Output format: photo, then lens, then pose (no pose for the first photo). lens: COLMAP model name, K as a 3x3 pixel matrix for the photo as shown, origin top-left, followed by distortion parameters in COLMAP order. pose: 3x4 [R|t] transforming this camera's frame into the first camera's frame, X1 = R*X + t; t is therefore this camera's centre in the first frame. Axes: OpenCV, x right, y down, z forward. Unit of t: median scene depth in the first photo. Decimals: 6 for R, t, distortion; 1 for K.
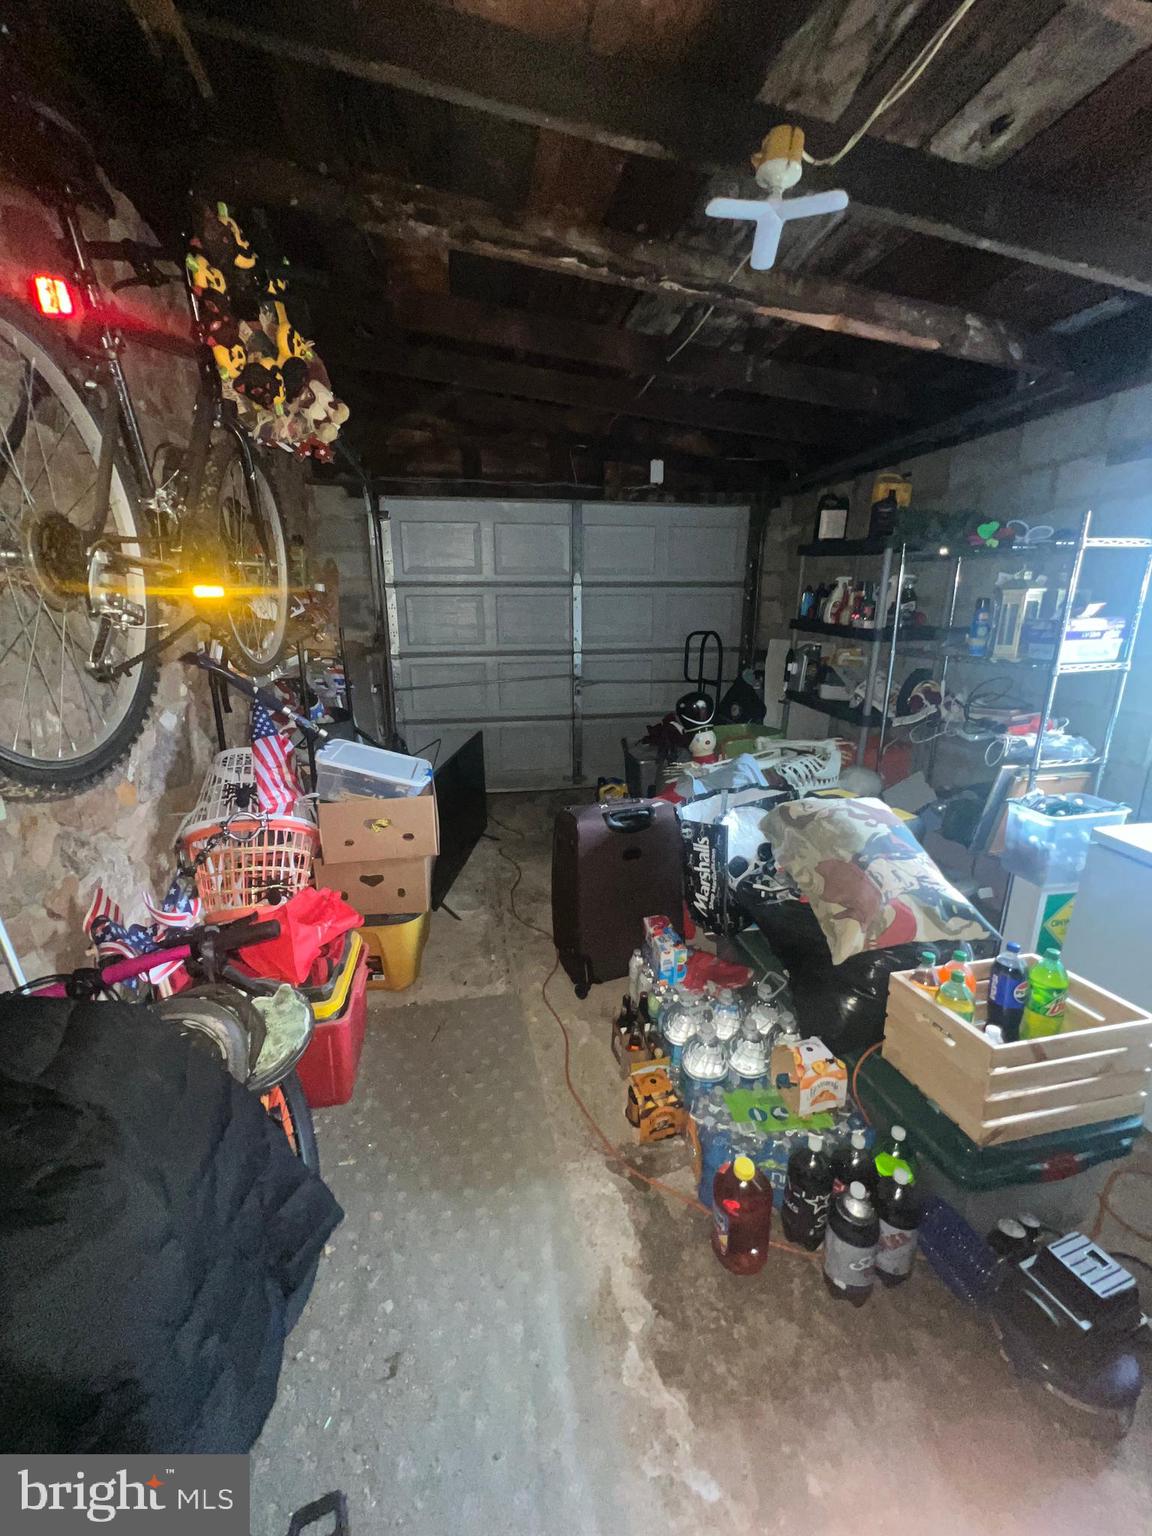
lens RADIAL K [[614.9, 0, 574.3], [0, 614.9, 765.8], [0, 0, 1]] dist [0.000981, 0.000156]
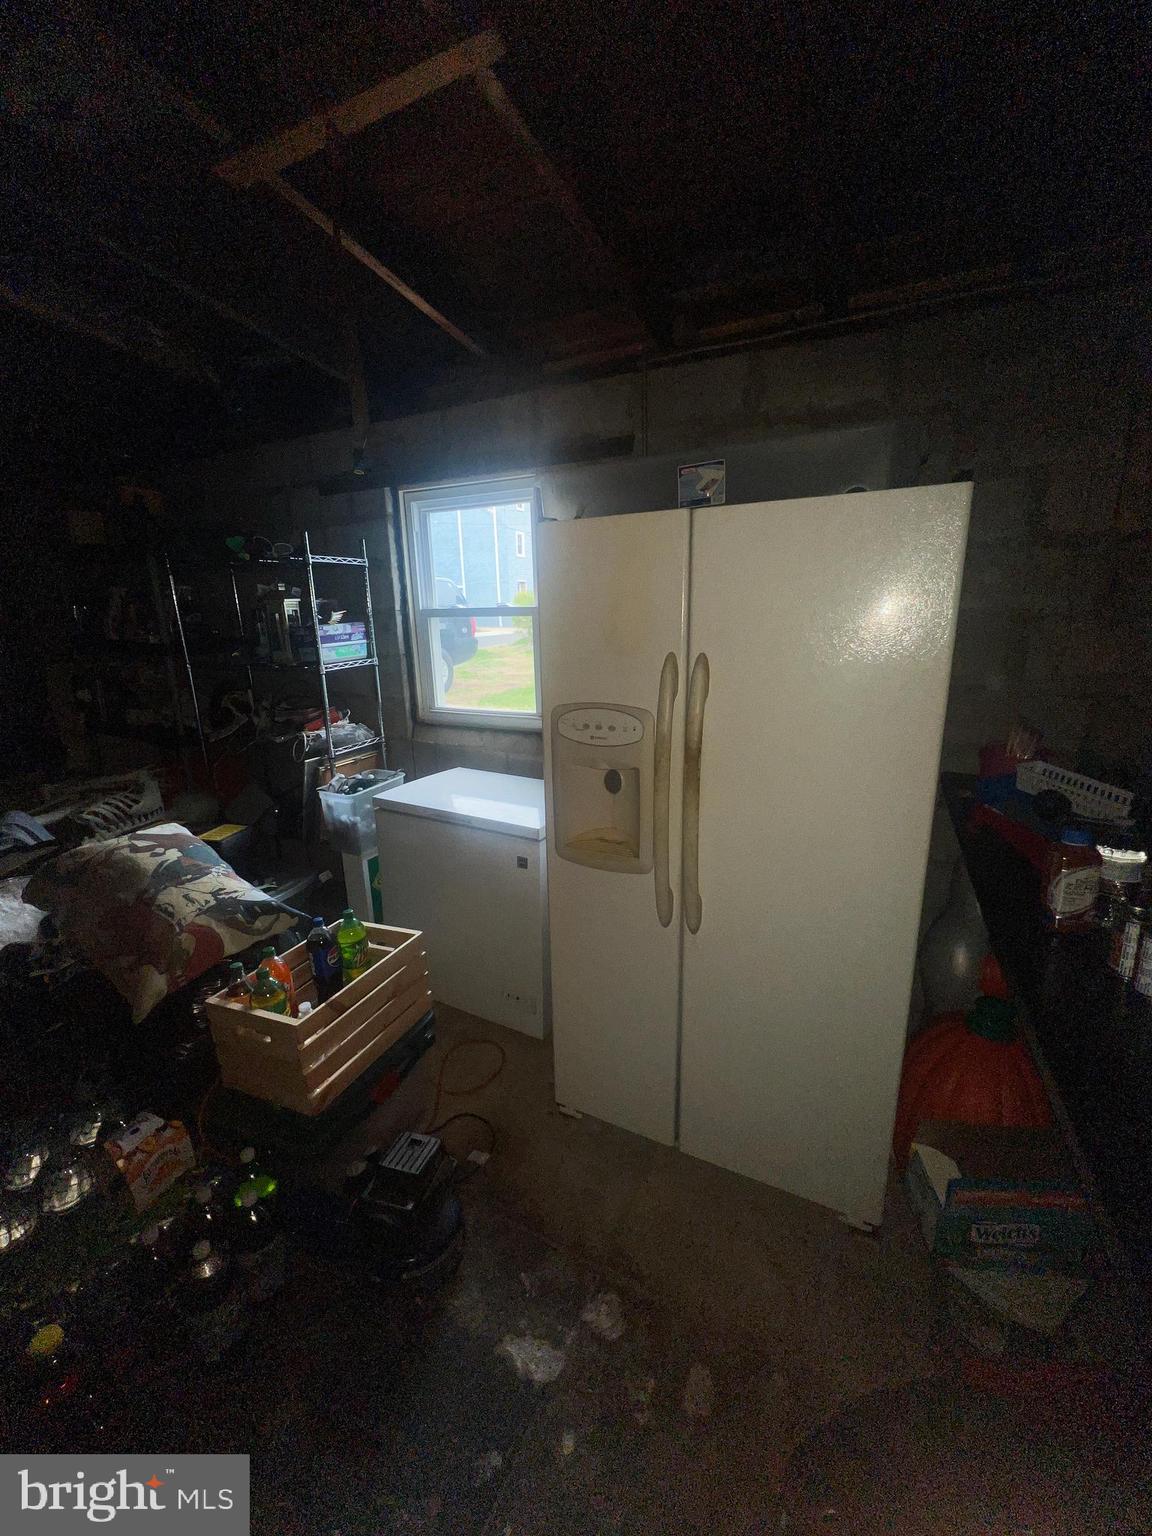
lens RADIAL K [[614.9, 0, 574.3], [0, 614.9, 765.8], [0, 0, 1]] dist [0.000981, 0.000156]
pose [[0.595273, -0.209406, 0.775757, 0.141868], [0.227719, 0.969828, 0.087054, 0.025051], [-0.770581, 0.124834, 0.624998, -0.051743]]
